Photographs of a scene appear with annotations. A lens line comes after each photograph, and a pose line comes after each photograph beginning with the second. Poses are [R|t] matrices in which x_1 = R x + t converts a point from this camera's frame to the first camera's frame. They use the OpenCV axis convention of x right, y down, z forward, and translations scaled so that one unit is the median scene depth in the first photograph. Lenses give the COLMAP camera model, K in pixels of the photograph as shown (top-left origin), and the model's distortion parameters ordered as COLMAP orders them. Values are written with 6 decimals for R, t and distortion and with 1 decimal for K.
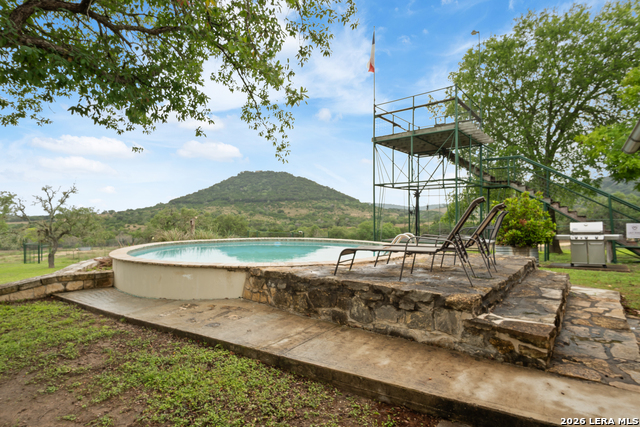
lens RADIAL K [[342.9, 0, 320.0], [0, 342.9, 213.5], [0, 0, 1]] dist [-0.021955, 0.000348]
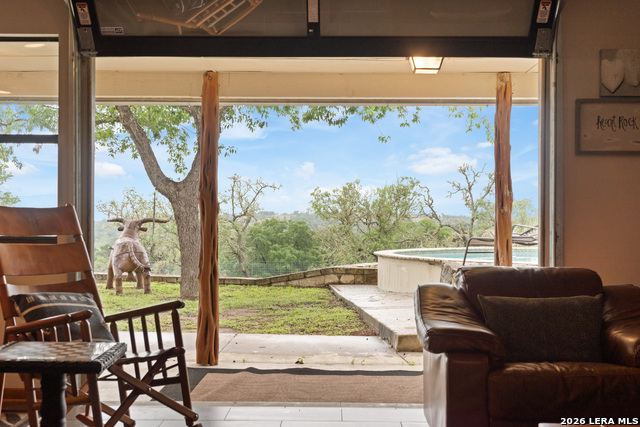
lens RADIAL K [[834.2, 0, 320.0], [0, 834.2, 213.5], [0, 0, 1]] dist [-0.086607, -0.004988]
pose [[0.606316, -0.002583, -0.795220, 1.211400], [0.003980, 0.999992, -0.000213, 0.022419], [0.795214, -0.003036, 0.606321, -0.561571]]
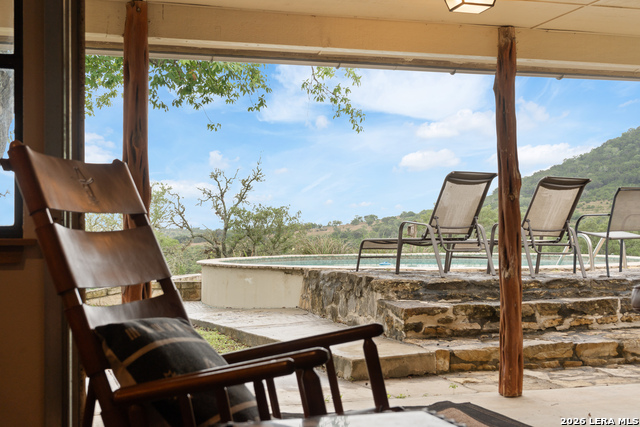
lens RADIAL K [[888.3, 0, 320.0], [0, 888.3, 213.5], [0, 0, 1]] dist [-0.013093, -0.009820]
pose [[0.825699, -0.017103, -0.563851, 0.858477], [0.013349, 0.999853, -0.010780, 0.043624], [0.563953, 0.001374, 0.825806, -0.595996]]
